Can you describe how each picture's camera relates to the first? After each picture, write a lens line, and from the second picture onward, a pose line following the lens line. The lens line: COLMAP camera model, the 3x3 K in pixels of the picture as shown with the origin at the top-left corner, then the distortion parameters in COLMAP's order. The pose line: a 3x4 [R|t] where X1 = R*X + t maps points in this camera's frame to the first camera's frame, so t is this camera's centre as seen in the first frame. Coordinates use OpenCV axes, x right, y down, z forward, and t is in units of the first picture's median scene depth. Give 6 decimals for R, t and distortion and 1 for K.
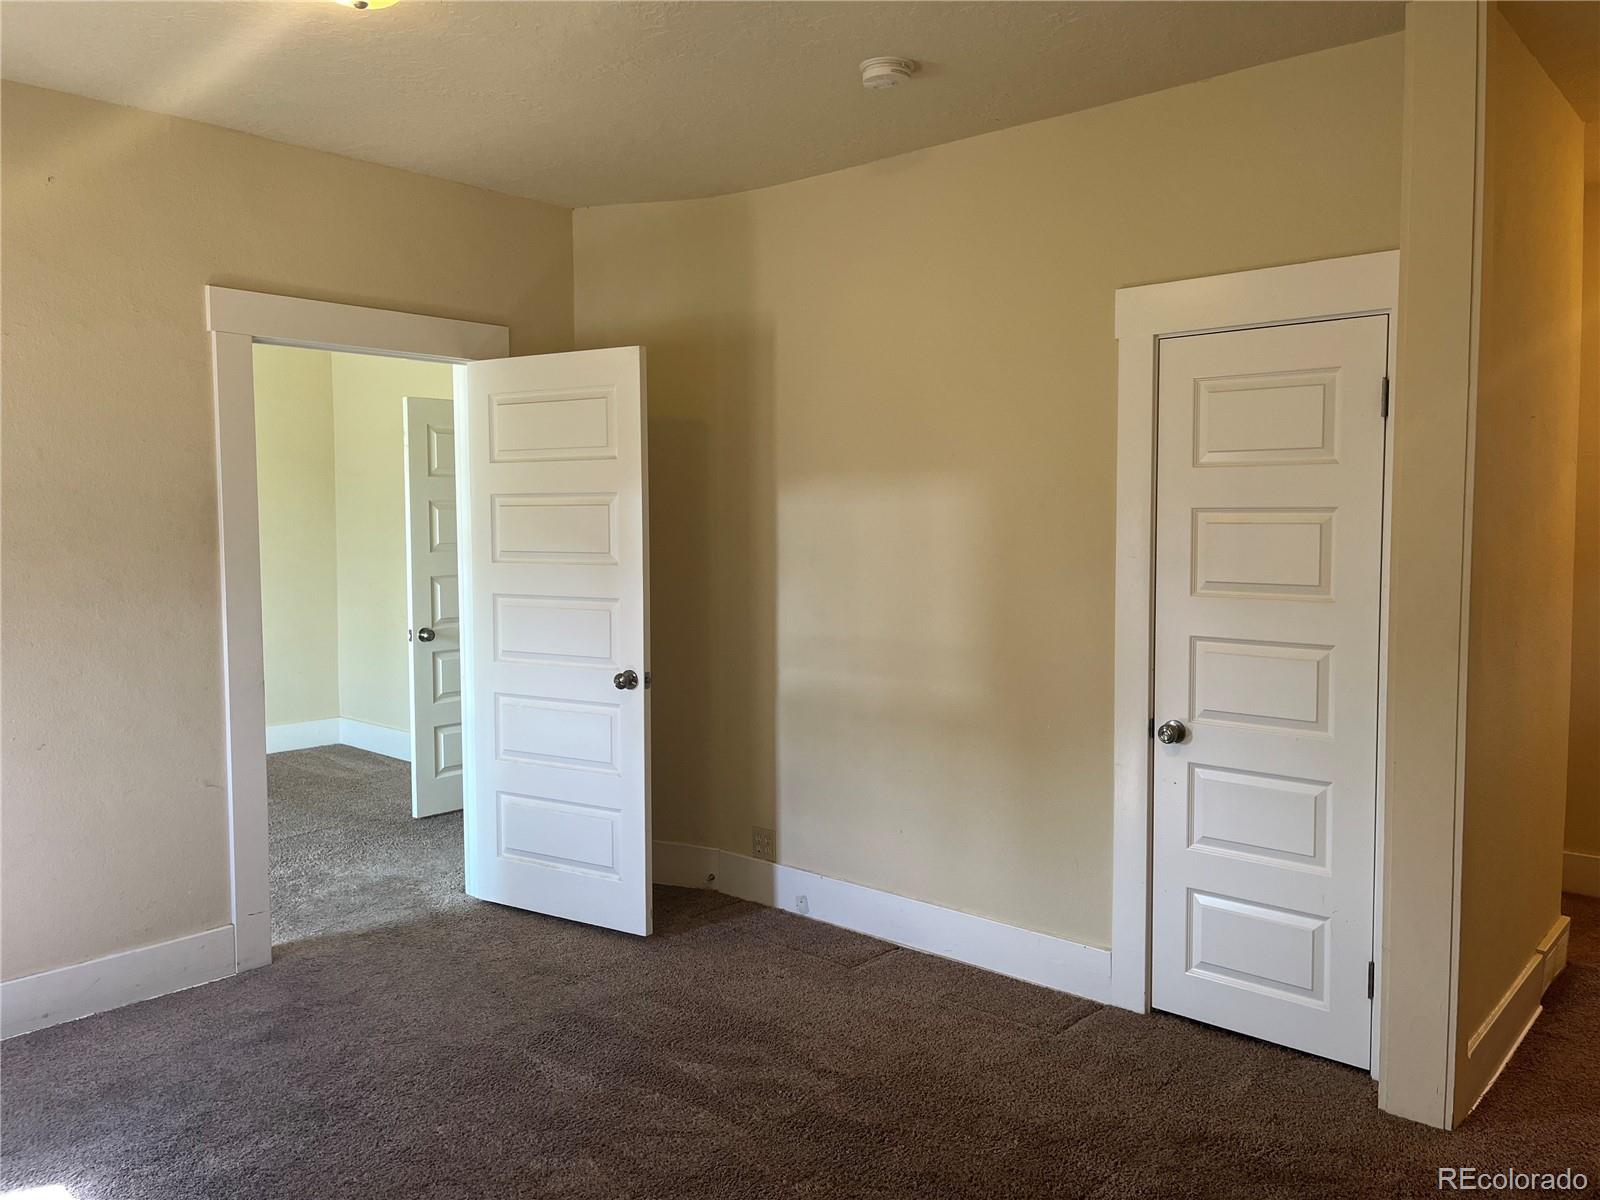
lens RADIAL K [[1214.6, 0, 800.0], [0, 1214.6, 600.0], [0, 0, 1]] dist [0.039194, -0.050360]
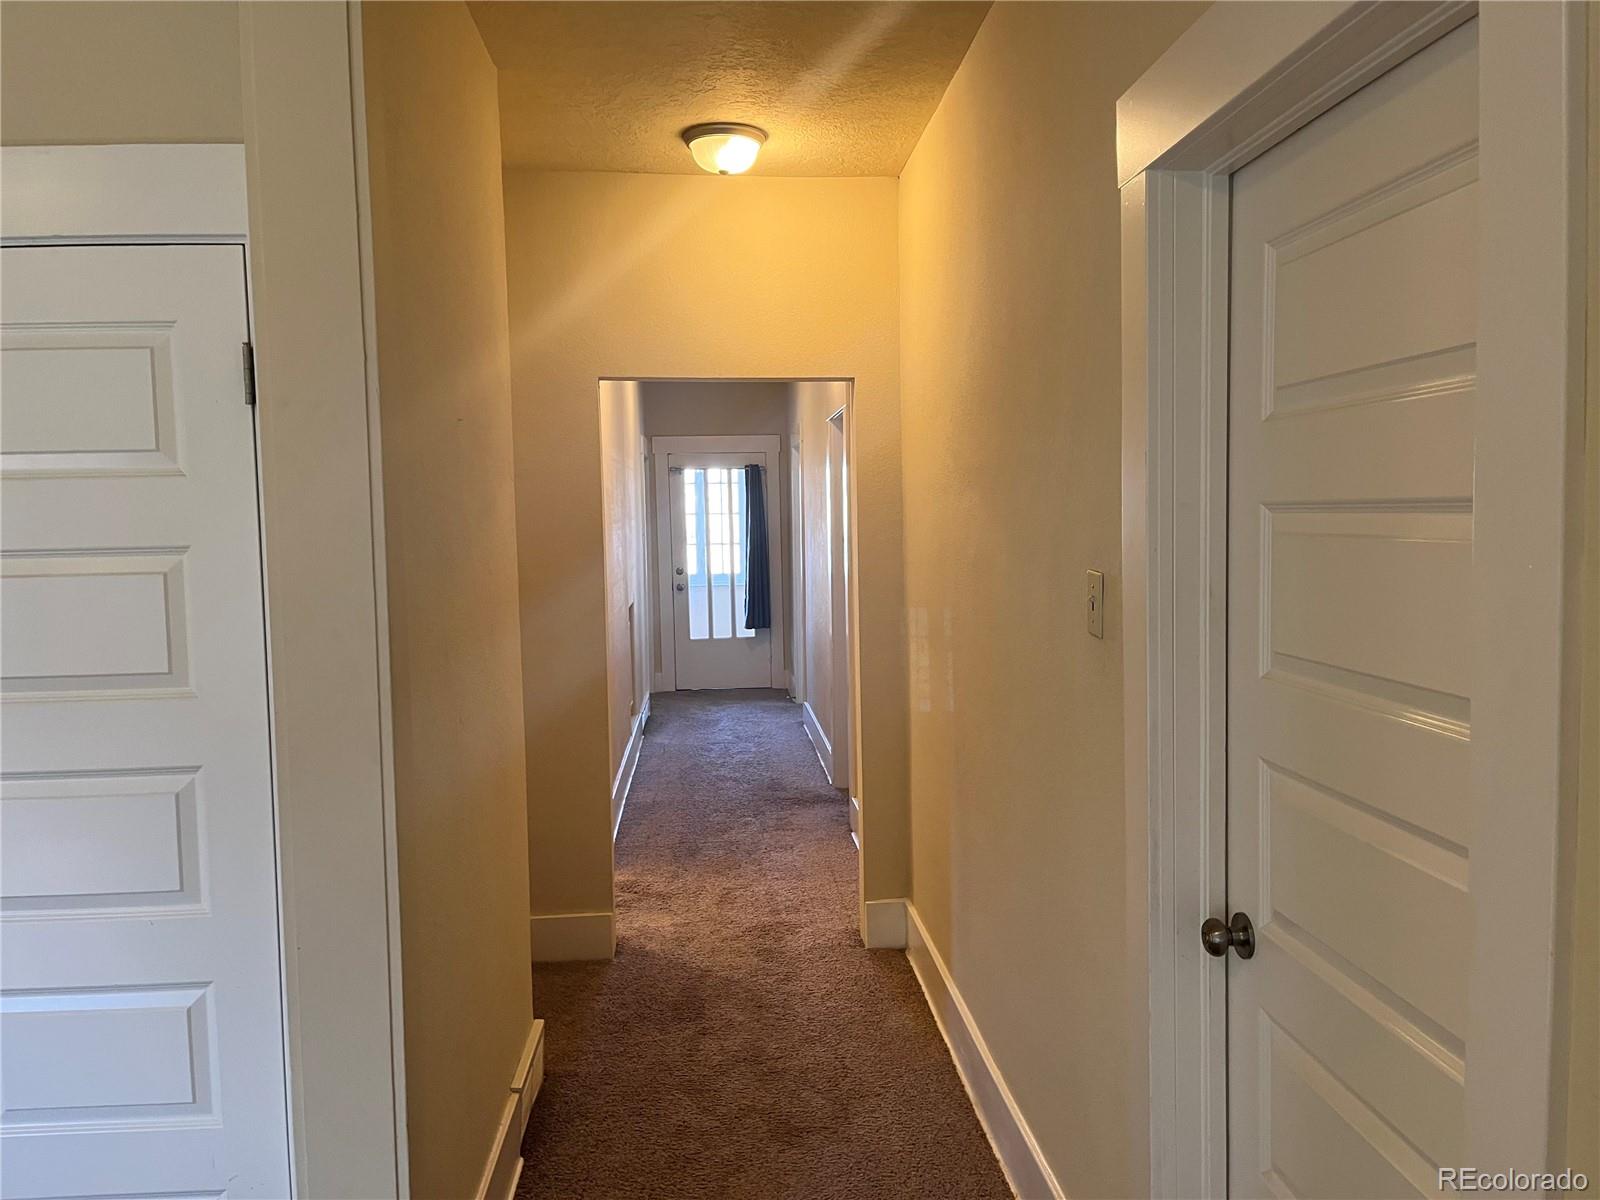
lens RADIAL K [[1214.6, 0, 800.0], [0, 1214.6, 600.0], [0, 0, 1]] dist [0.039194, -0.050360]
pose [[0.702290, -0.054946, 0.709767, 0.204653], [0.062458, 0.997928, 0.015453, -0.036988], [-0.709146, 0.033478, 0.704267, 0.323823]]
